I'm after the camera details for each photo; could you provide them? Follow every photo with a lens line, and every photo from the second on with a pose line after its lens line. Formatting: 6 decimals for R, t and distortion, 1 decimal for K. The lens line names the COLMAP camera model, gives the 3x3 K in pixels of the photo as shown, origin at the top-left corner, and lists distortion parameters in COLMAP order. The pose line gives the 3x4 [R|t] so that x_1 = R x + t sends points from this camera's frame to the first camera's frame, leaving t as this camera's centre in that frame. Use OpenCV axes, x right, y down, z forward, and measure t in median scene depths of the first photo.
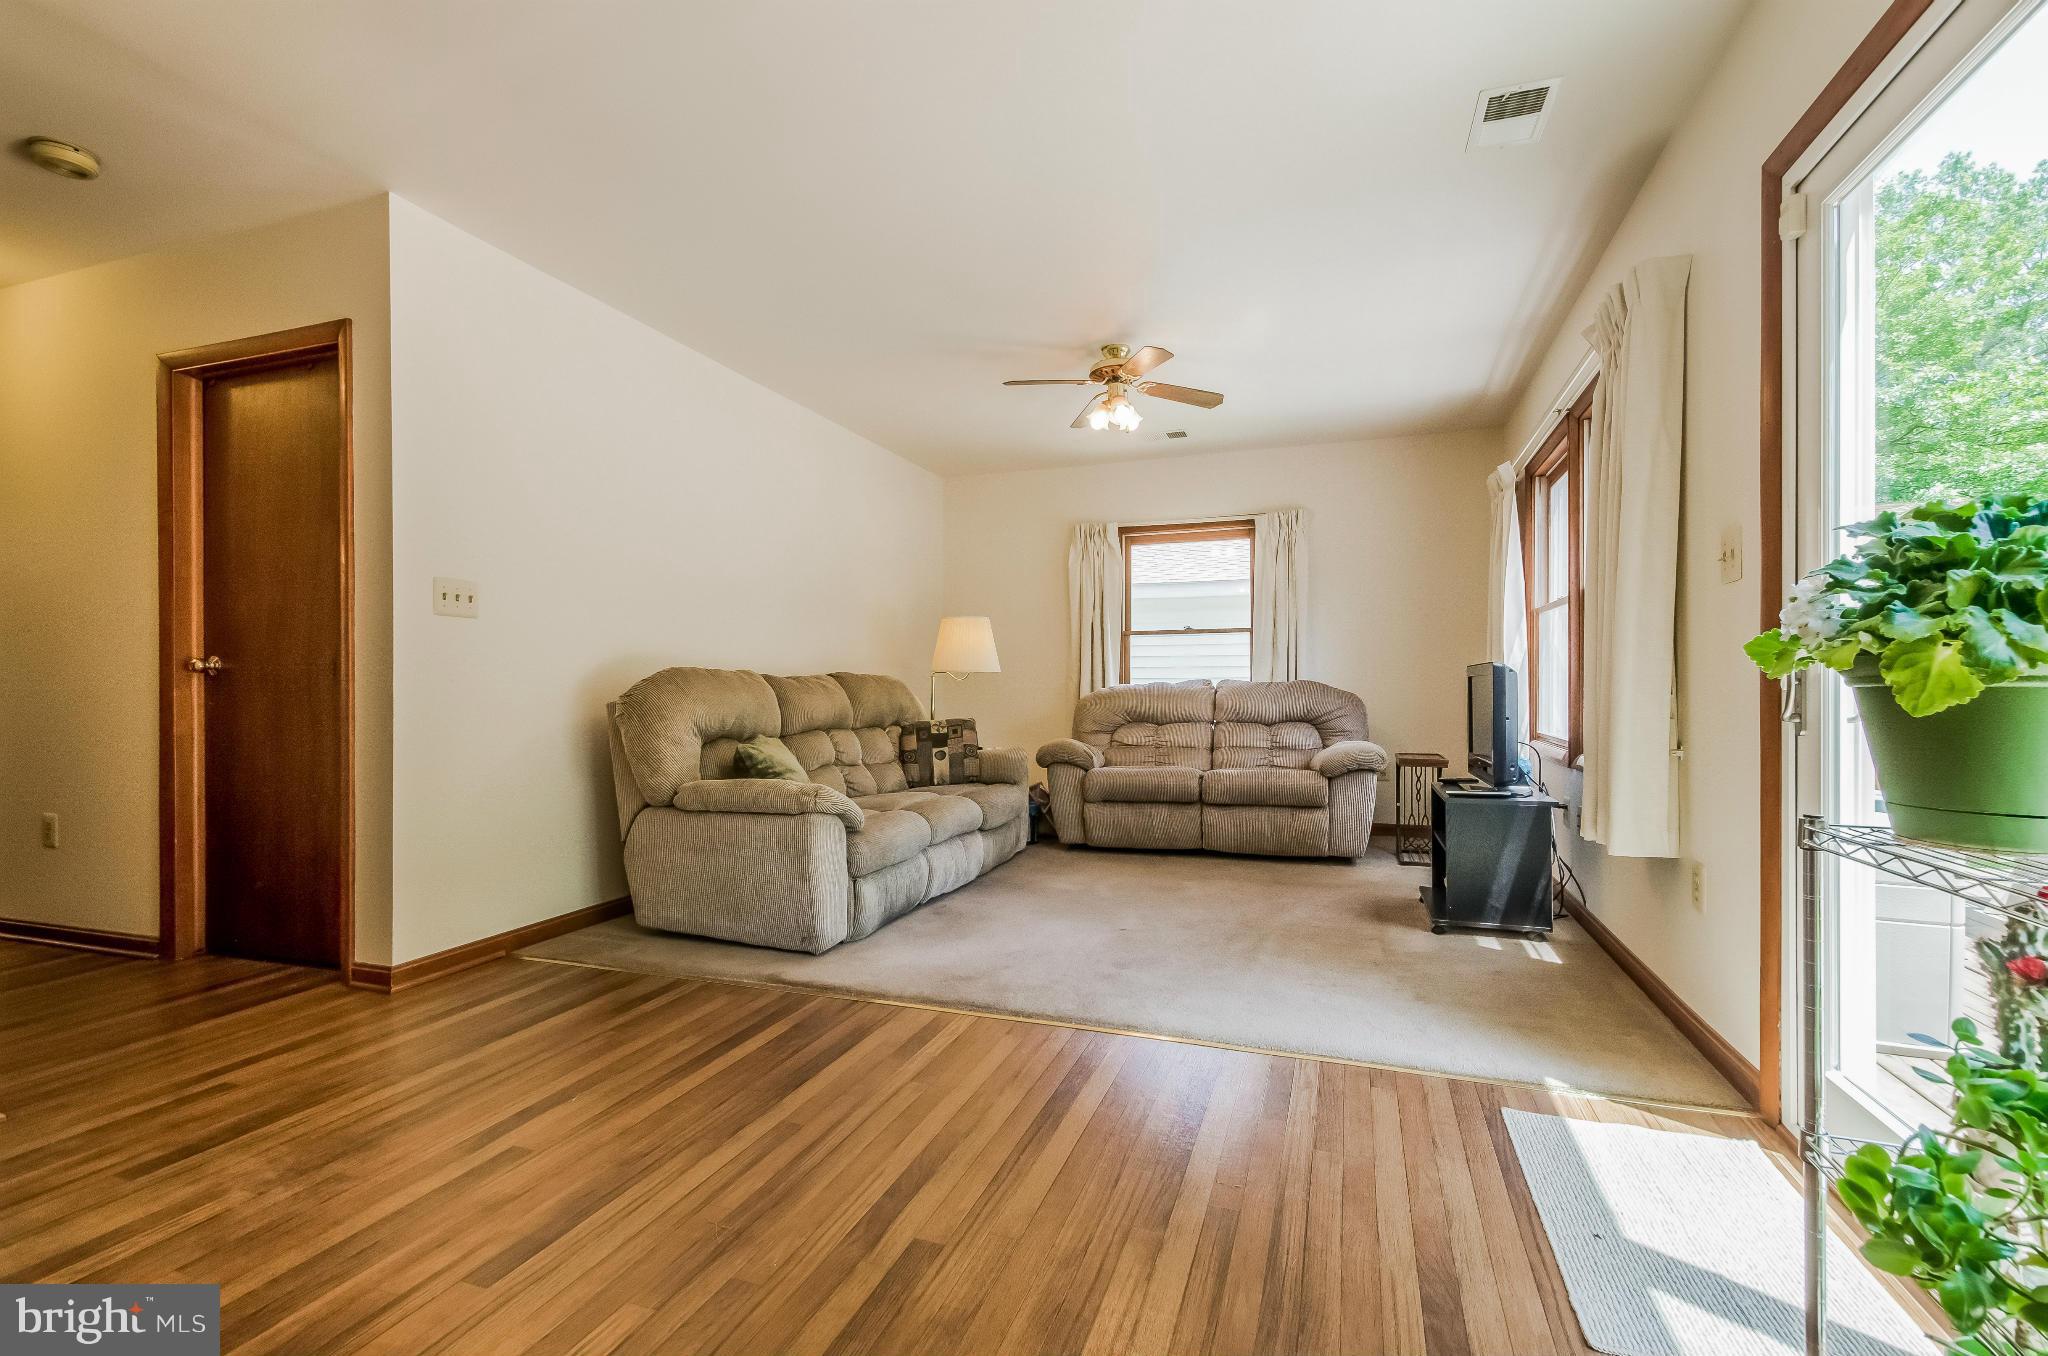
lens RADIAL K [[903.8, 0, 986.4], [0, 903.8, 686.4], [0, 0, 1]] dist [0.015130, -0.000229]
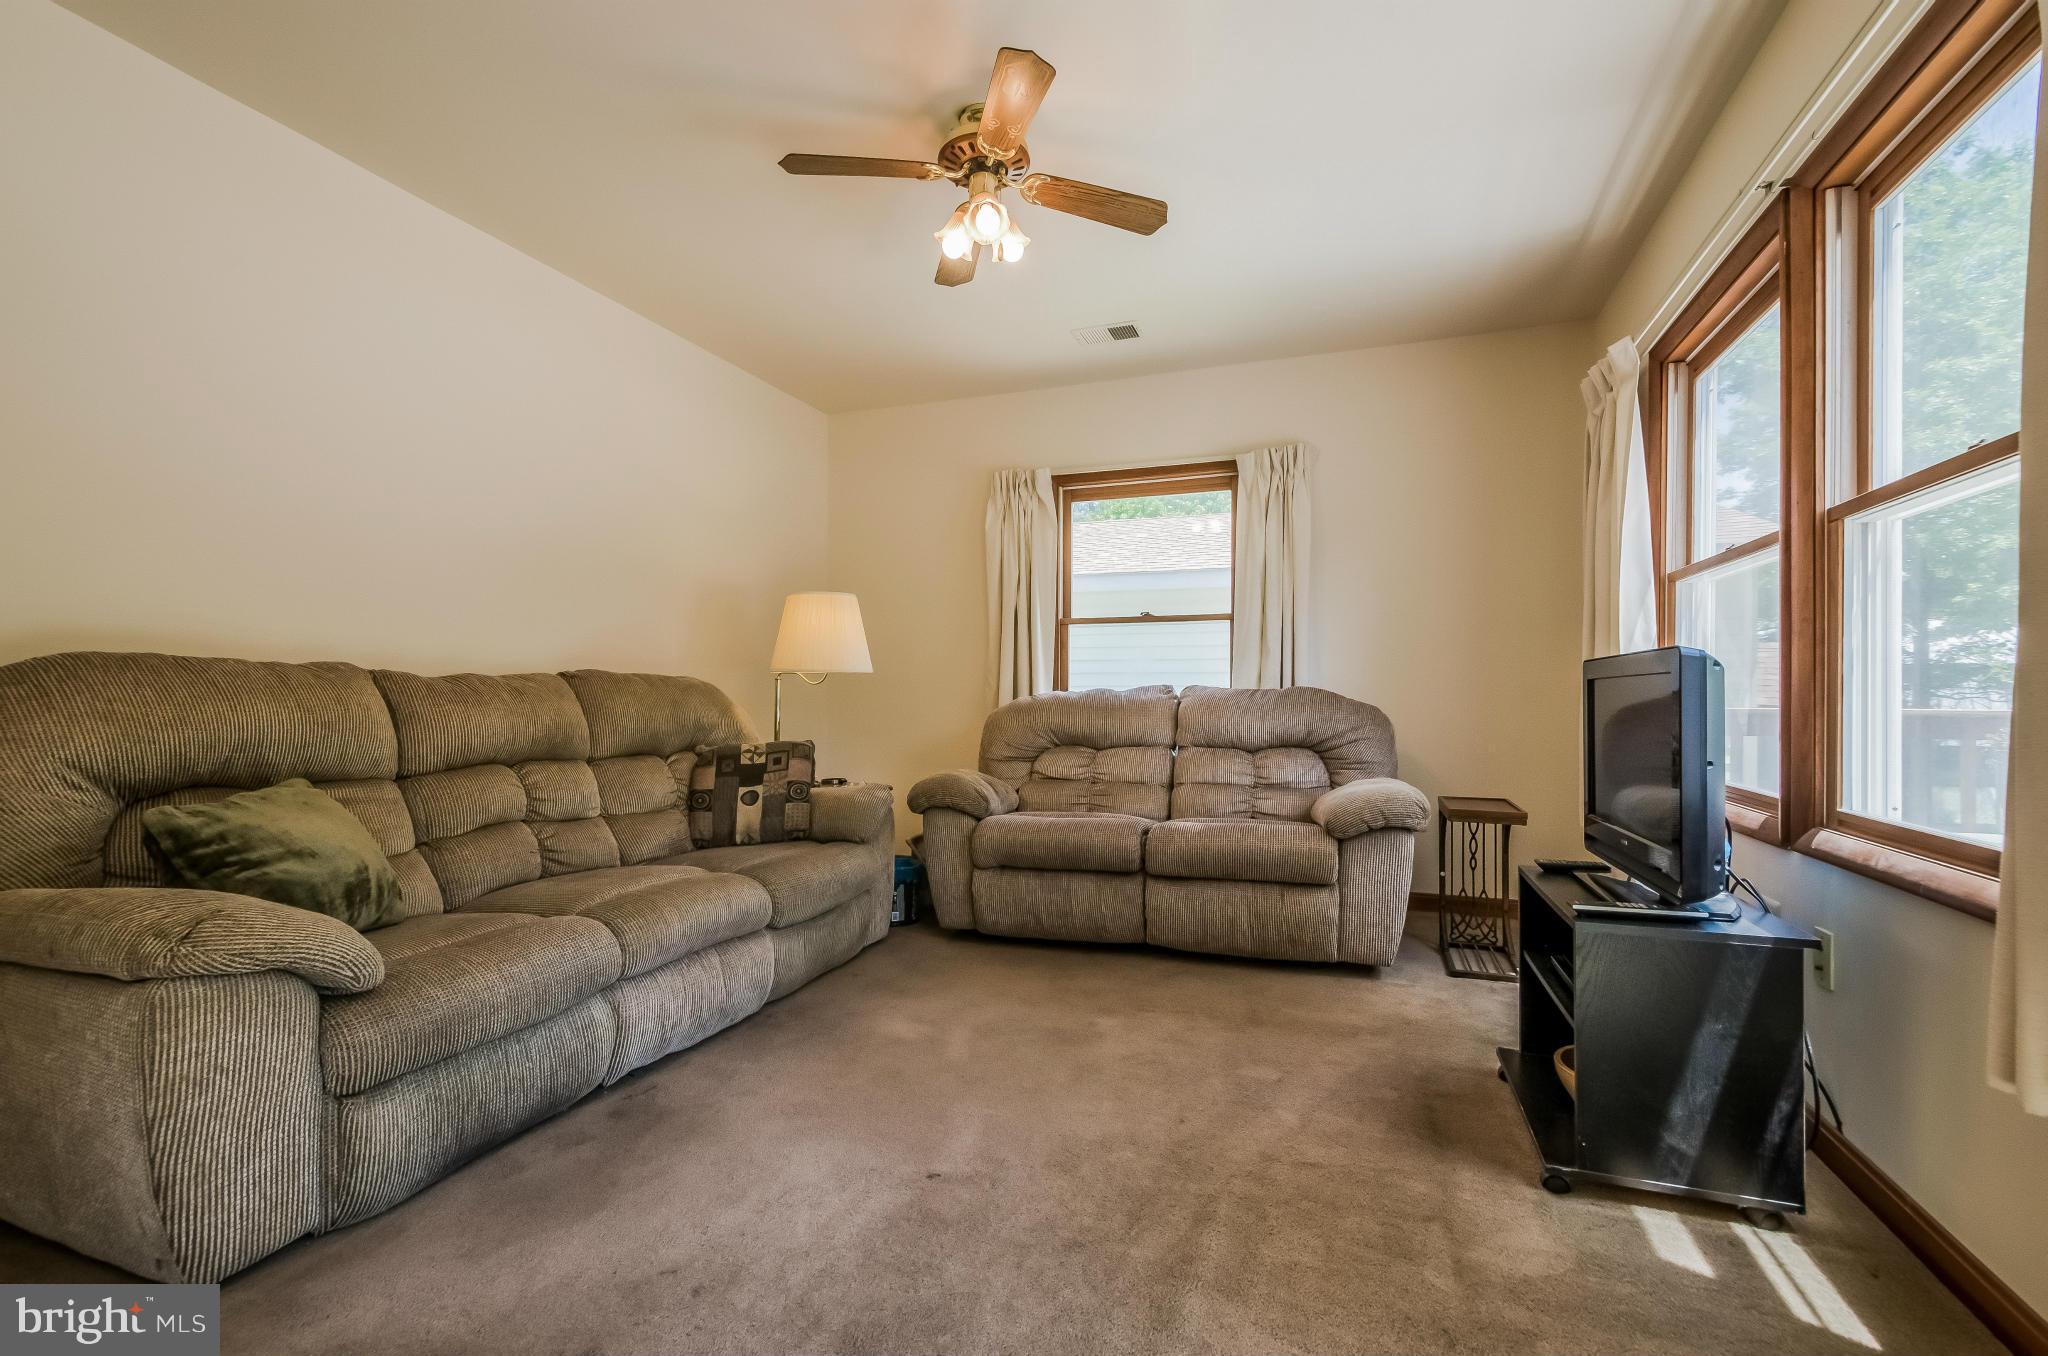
lens RADIAL K [[892.7, 0, 1014.9], [0, 892.7, 692.9], [0, 0, 1]] dist [0.018666, -0.008086]
pose [[0.999878, 0.005344, 0.014649, 0.139734], [-0.005323, 0.999985, -0.001530, -0.000001], [-0.014657, 0.001451, 0.999892, 0.372061]]
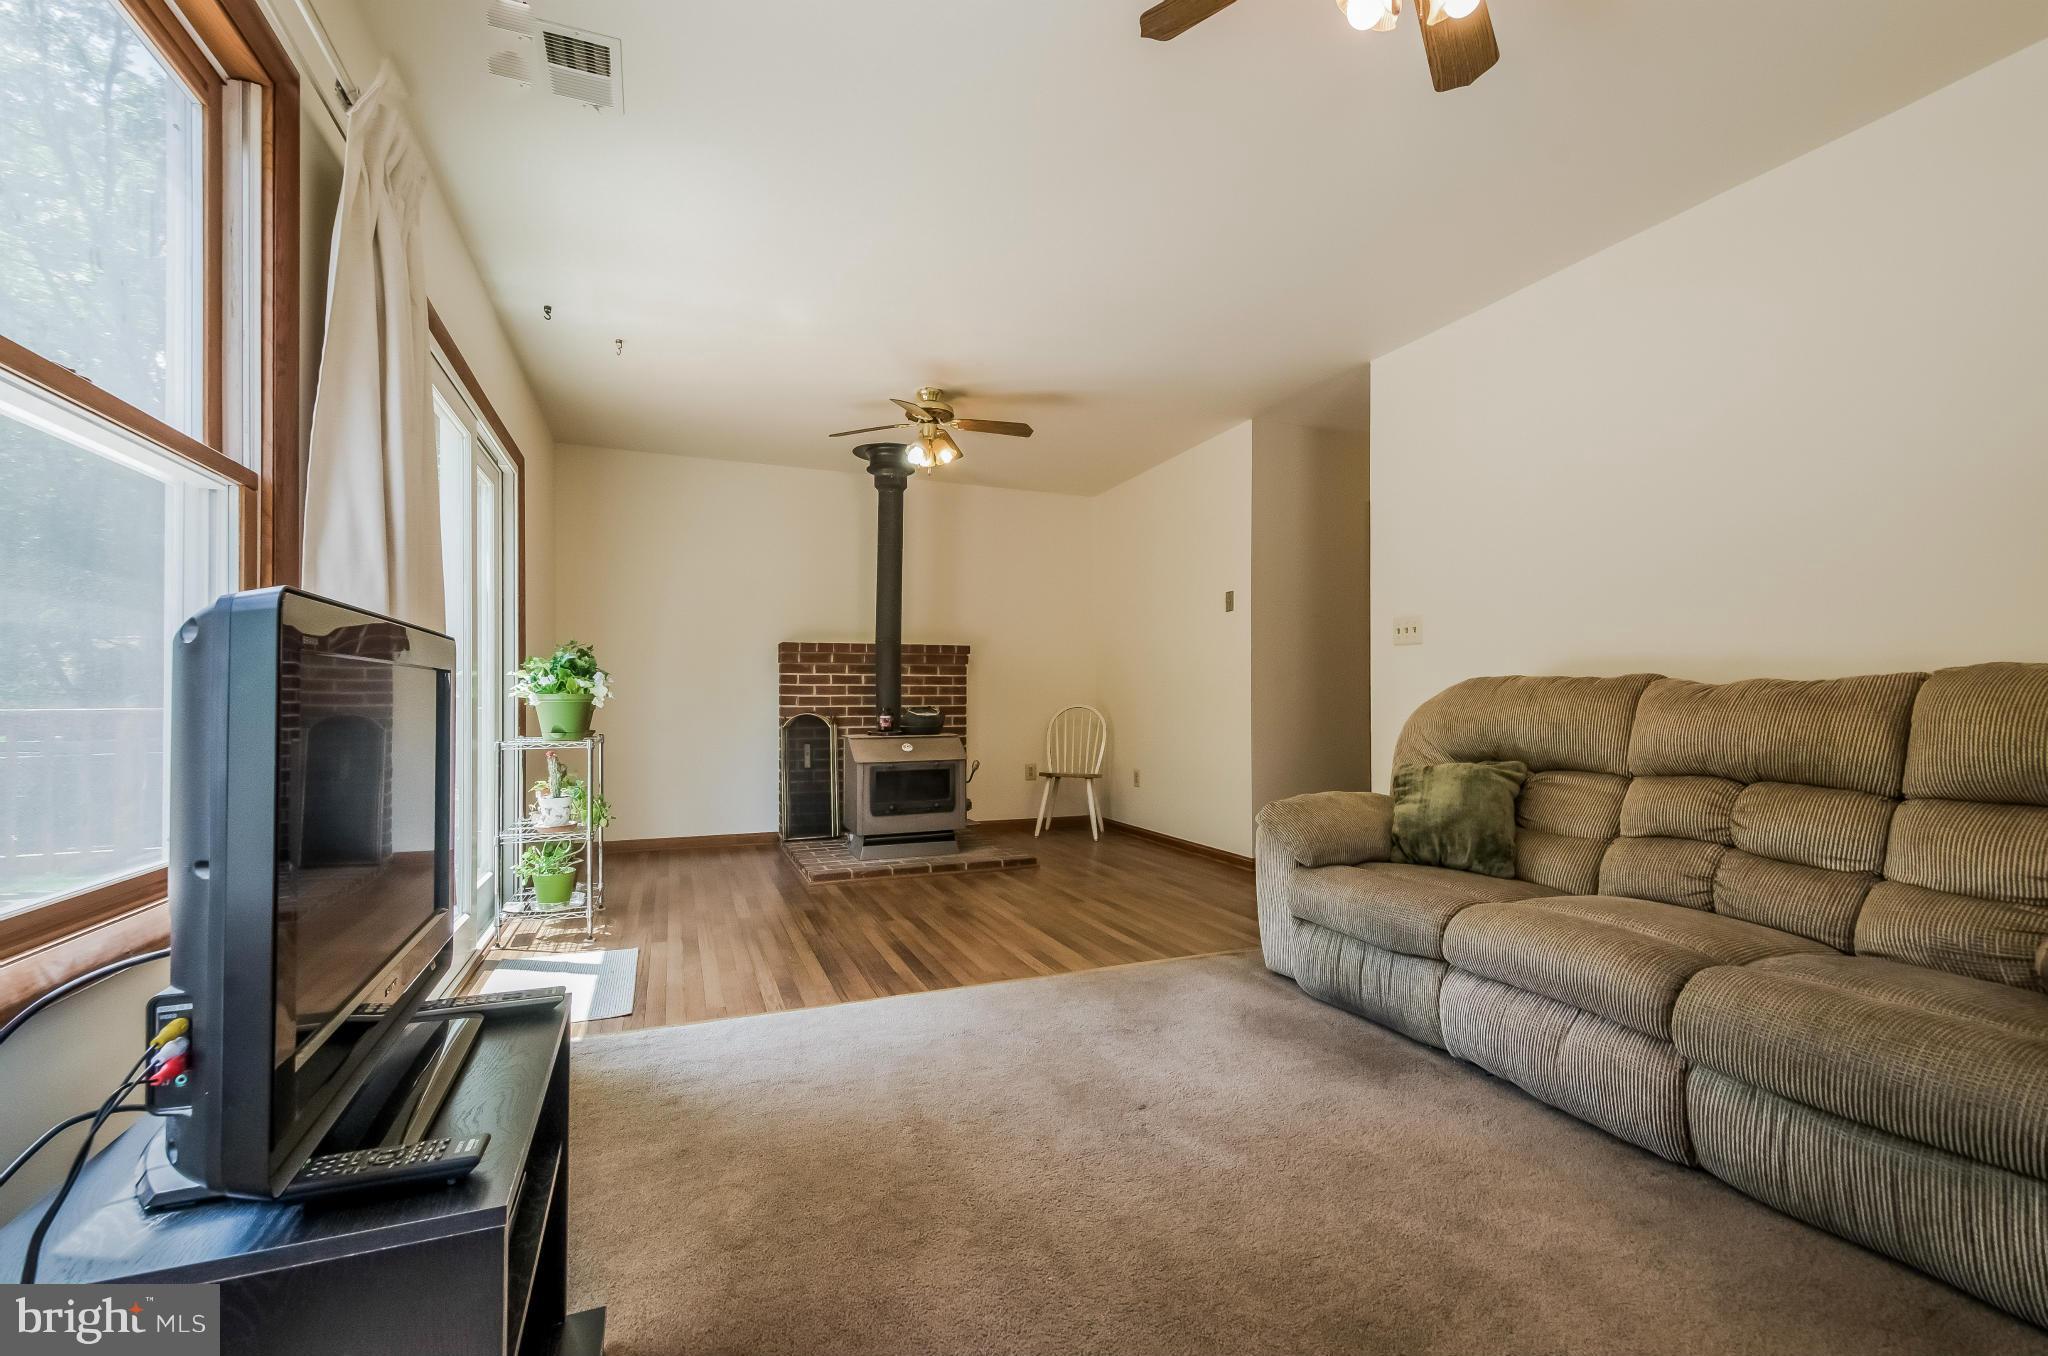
lens RADIAL K [[894.4, 0, 1031.0], [0, 894.4, 686.4], [0, 0, 1]] dist [0.016823, -0.000438]
pose [[-0.720137, -0.006560, -0.693801, 0.458757], [0.003206, 0.999913, -0.012781, -0.001824], [0.693825, -0.011428, -0.720053, 1.022036]]
